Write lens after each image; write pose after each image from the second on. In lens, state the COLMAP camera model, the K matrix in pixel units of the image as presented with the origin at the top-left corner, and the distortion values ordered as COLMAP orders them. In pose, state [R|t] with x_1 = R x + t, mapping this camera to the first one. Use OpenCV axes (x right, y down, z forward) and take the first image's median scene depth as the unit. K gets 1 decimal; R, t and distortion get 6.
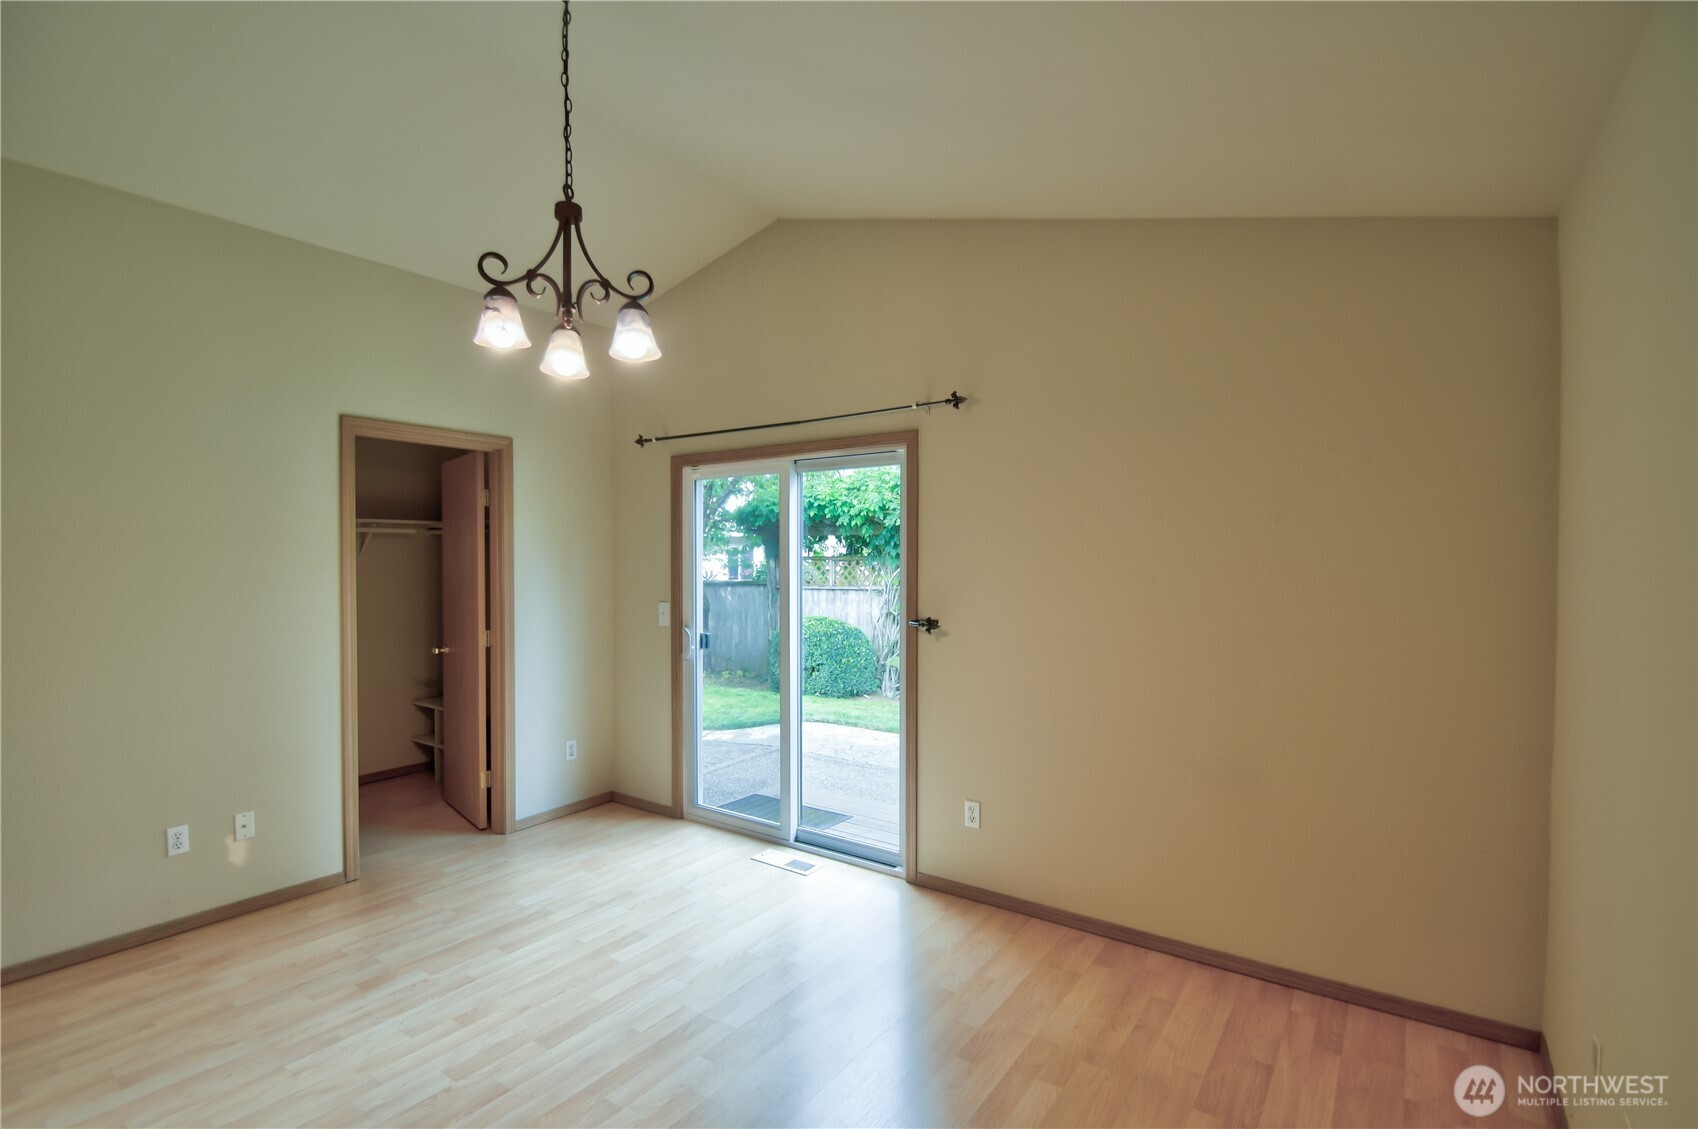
lens RADIAL K [[796.7, 0, 852.1], [0, 796.7, 574.8], [0, 0, 1]] dist [0.009622, -0.015968]
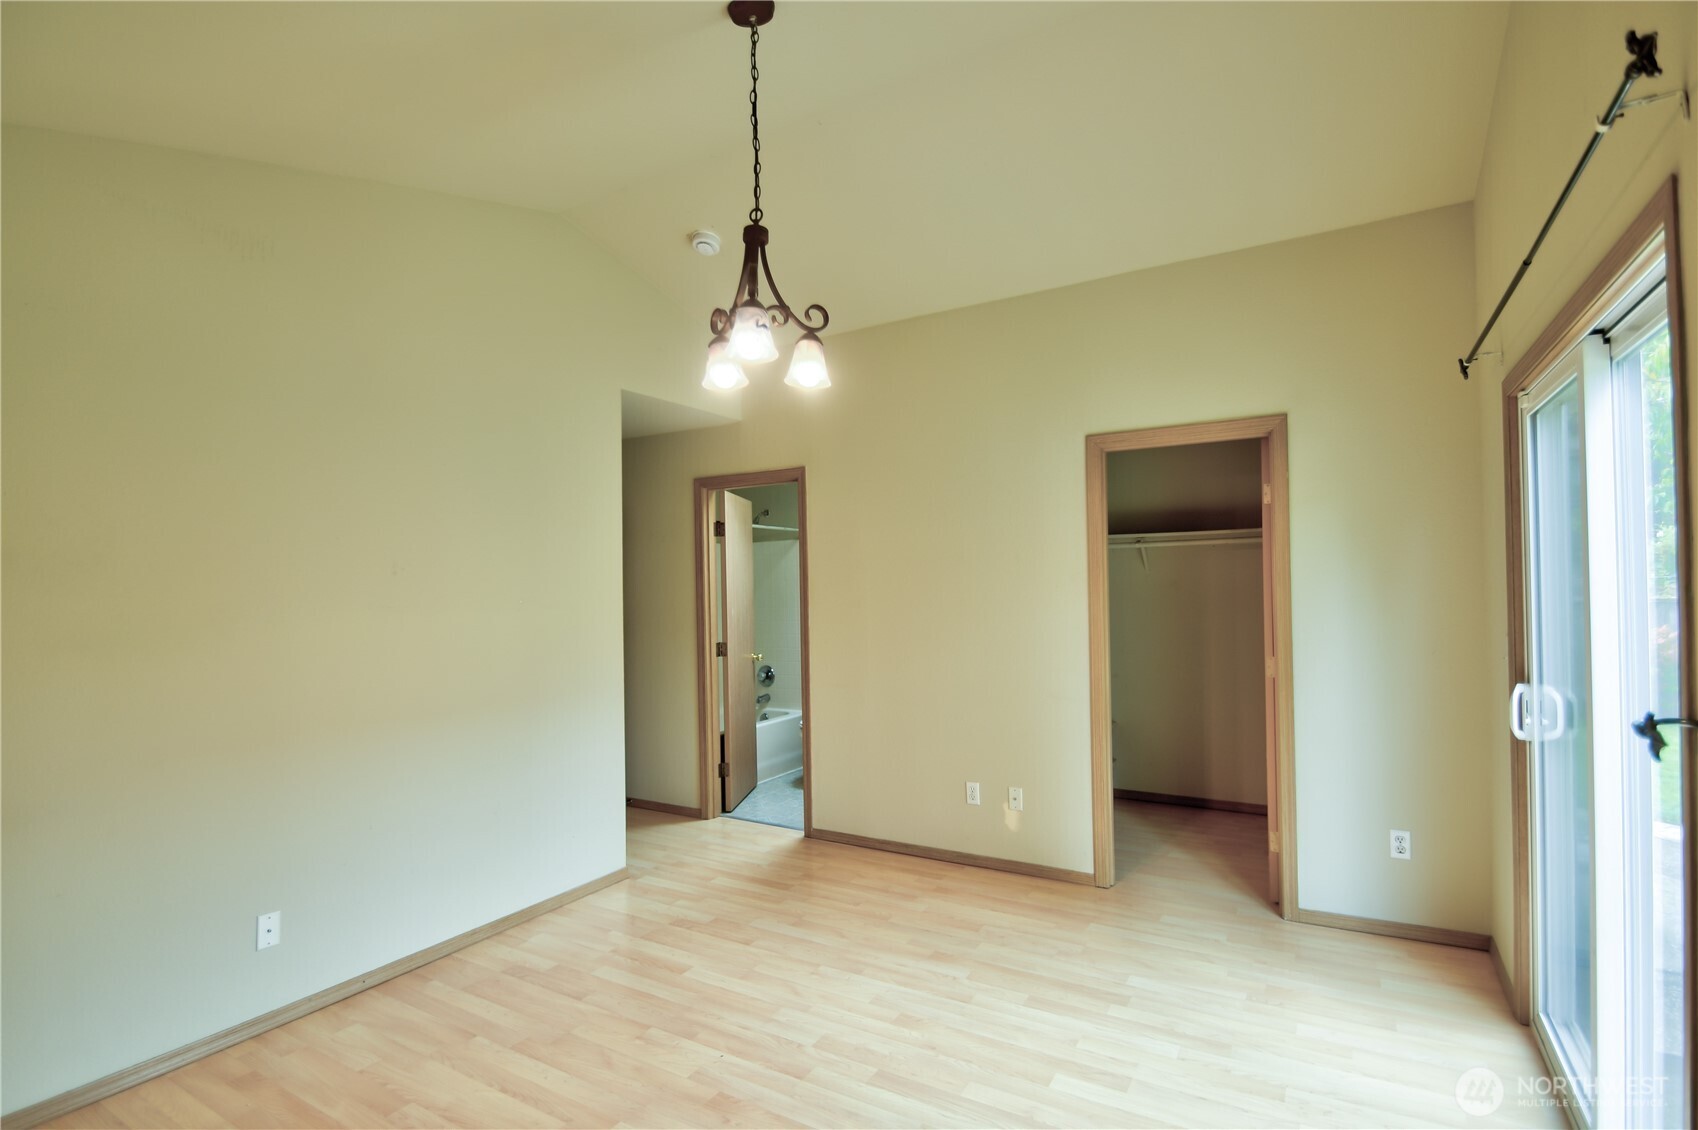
lens RADIAL K [[821.9, 0, 857.6], [0, 821.9, 581.3], [0, 0, 1]] dist [0.015410, -0.022232]
pose [[0.064899, -0.006087, -0.997873, 0.475182], [0.000326, 0.999981, -0.006078, -0.003139], [0.997892, 0.000069, 0.064900, 0.715984]]
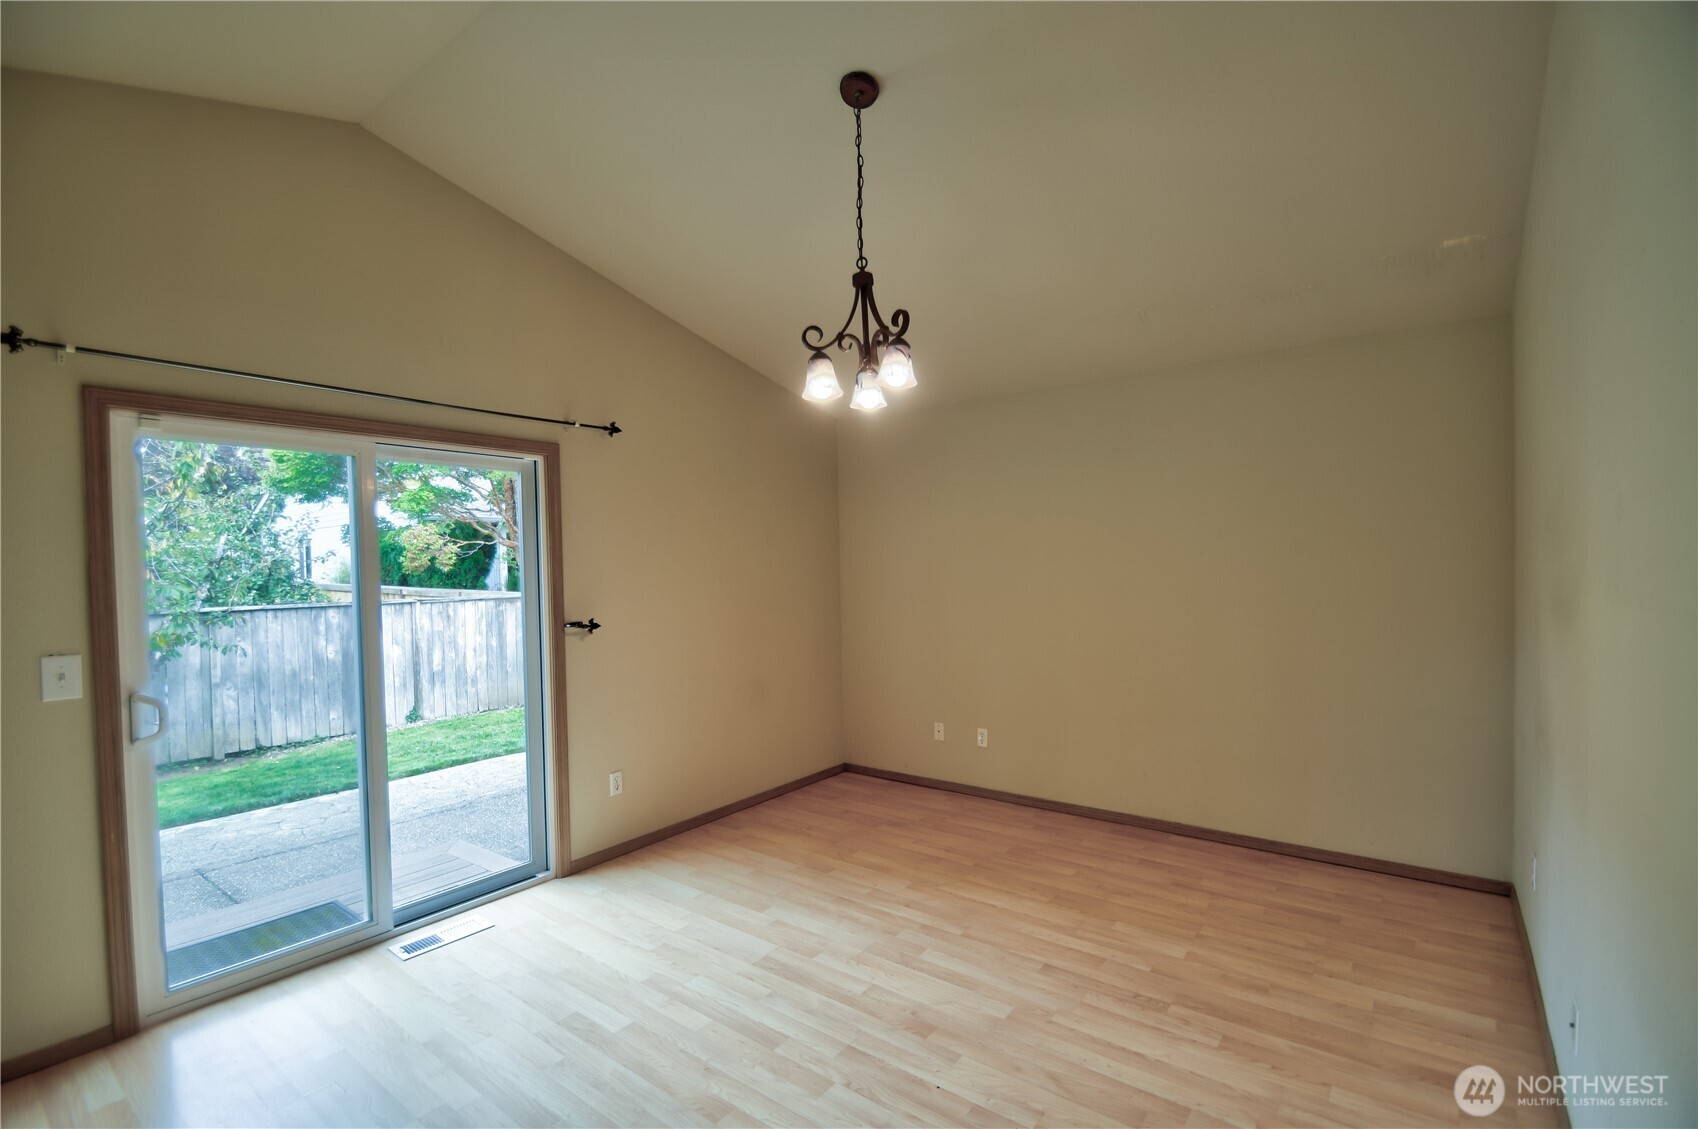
lens RADIAL K [[735.7, 0, 852.6], [0, 735.7, 587.1], [0, 0, 1]] dist [0.000538, 0.000497]
pose [[0.049384, -0.030015, 0.998329, -1.014465], [0.037387, 0.998903, 0.028183, -0.006778], [-0.998080, 0.035933, 0.050452, 0.657710]]
